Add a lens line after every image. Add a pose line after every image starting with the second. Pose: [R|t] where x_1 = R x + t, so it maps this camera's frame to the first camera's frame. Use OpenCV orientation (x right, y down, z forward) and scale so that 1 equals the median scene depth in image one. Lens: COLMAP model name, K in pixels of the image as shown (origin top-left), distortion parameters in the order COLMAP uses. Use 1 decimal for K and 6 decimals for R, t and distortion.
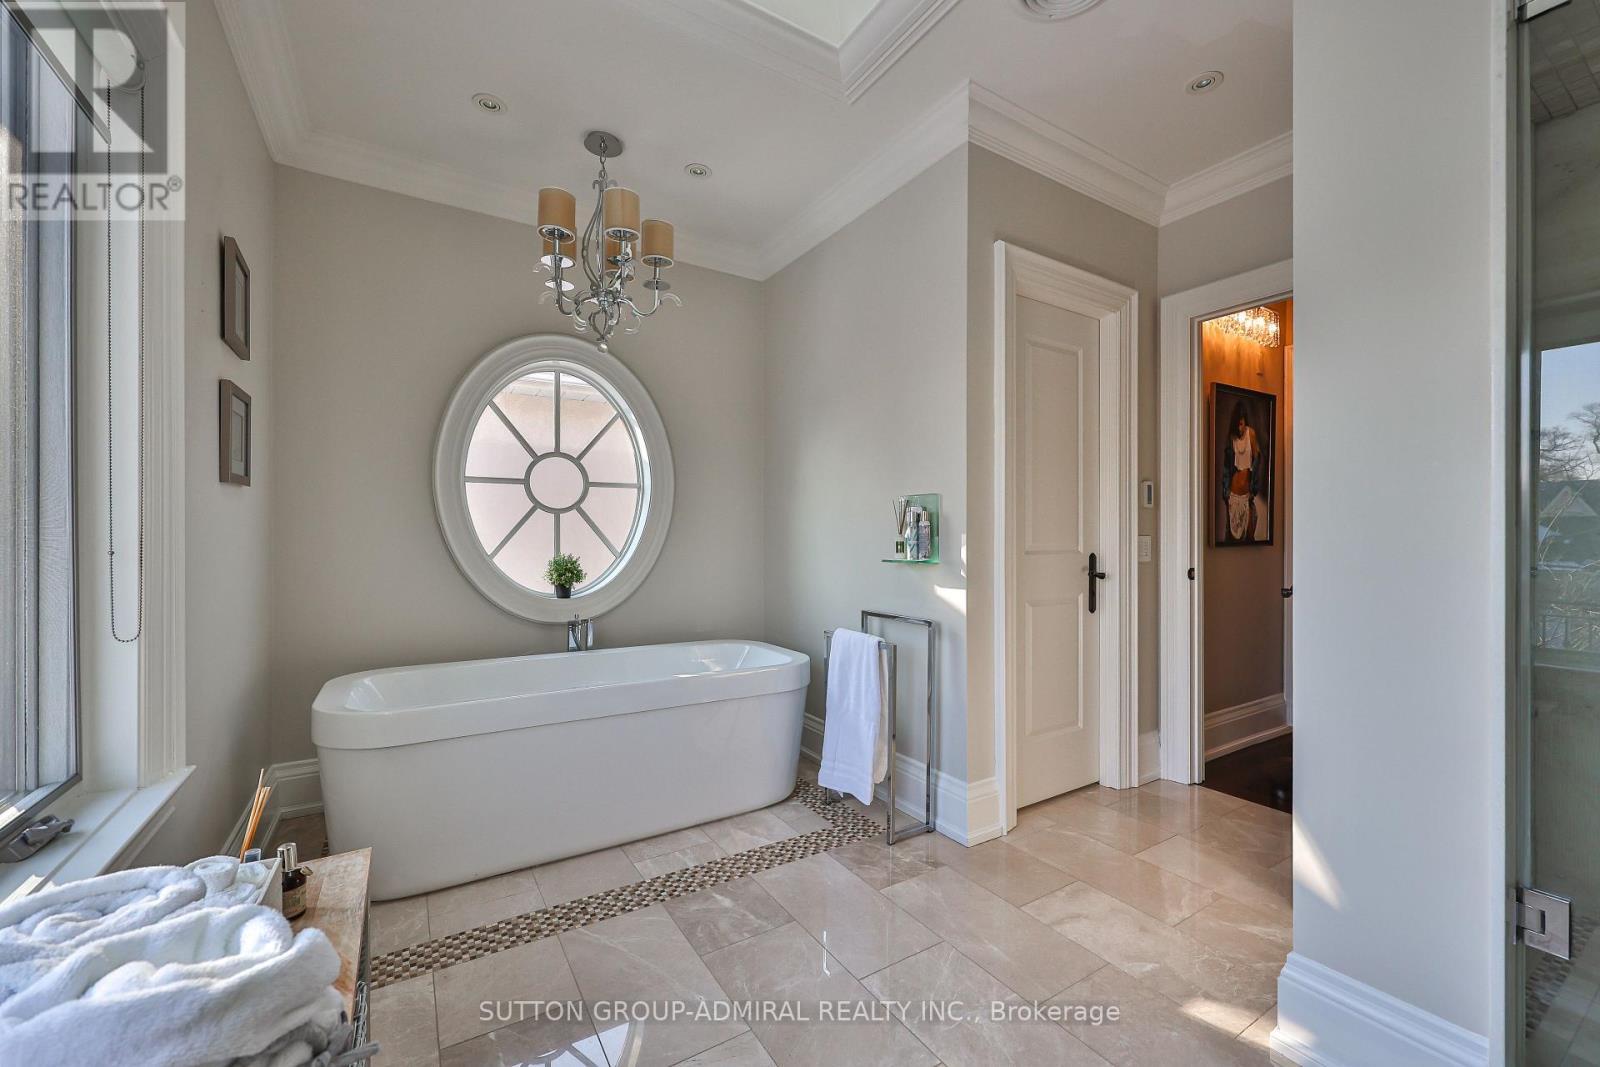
lens RADIAL K [[634.3, 0, 800.0], [0, 634.3, 533.5], [0, 0, 1]] dist [0.000277, 0.000170]
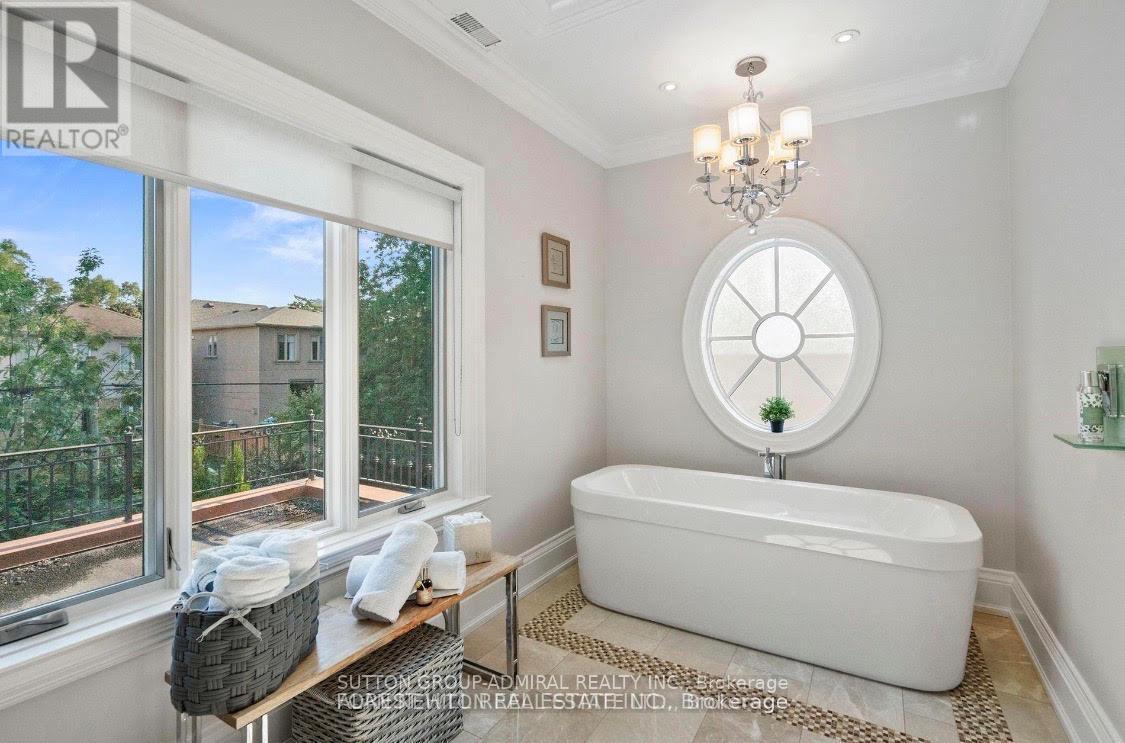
lens RADIAL K [[519.1, 0, 564.9], [0, 519.1, 353.0], [0, 0, 1]] dist [-0.001254, -0.000257]
pose [[0.468423, -0.014590, -0.883384, 0.346093], [0.008282, 0.999892, -0.012122, -0.045518], [0.883466, -0.001638, 0.468493, 0.186284]]
